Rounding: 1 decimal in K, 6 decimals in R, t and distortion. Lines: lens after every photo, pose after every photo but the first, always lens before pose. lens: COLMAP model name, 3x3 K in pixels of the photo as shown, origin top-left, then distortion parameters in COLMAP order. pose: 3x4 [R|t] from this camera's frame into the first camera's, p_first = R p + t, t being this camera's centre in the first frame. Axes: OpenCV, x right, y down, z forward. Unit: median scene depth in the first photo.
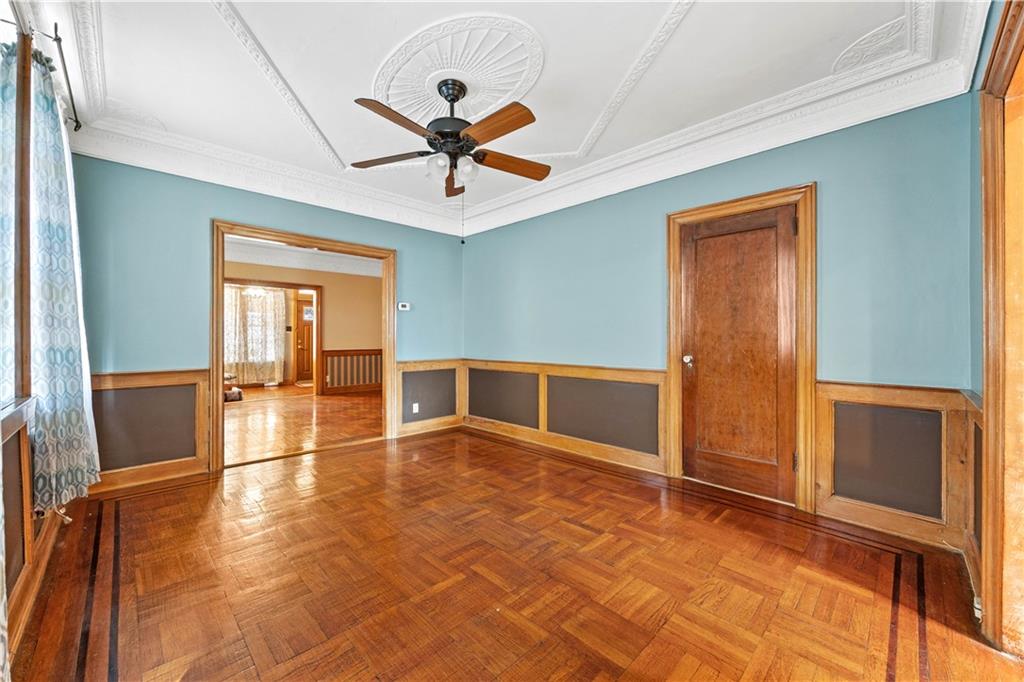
lens RADIAL K [[394.1, 0, 517.3], [0, 394.1, 337.7], [0, 0, 1]] dist [-0.002223, -0.000331]
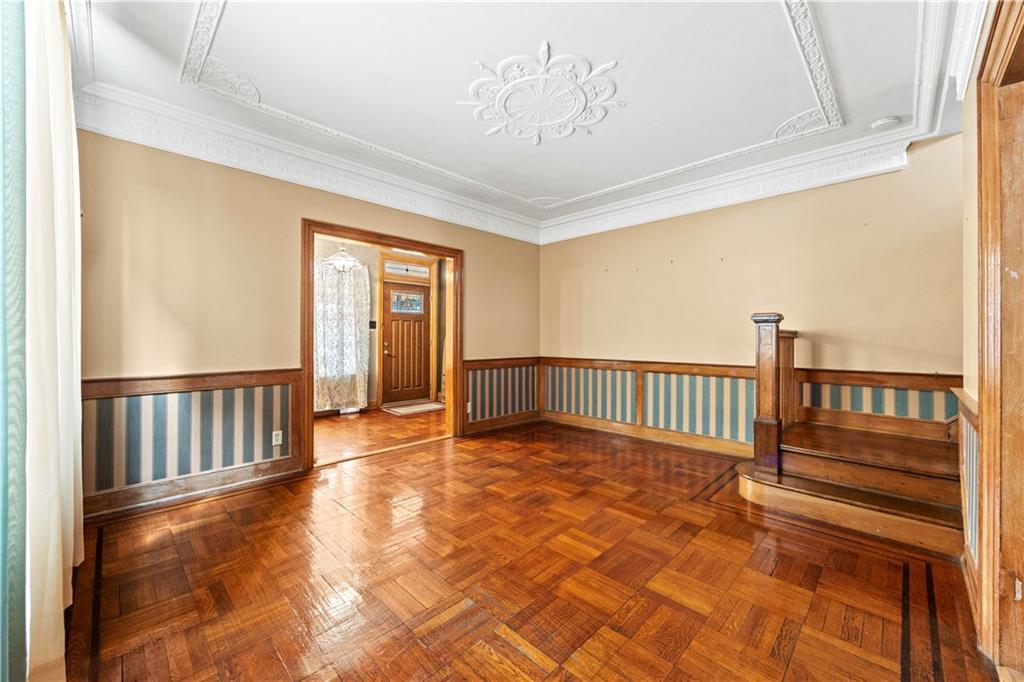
lens RADIAL K [[394.1, 0, 505.3], [0, 394.1, 338.4], [0, 0, 1]] dist [-0.002223, -0.000331]
pose [[0.999985, 0.001770, -0.005230, -0.368814], [-0.001793, 0.999989, -0.004436, 0.002498], [0.005222, 0.004445, 0.999976, 0.357460]]
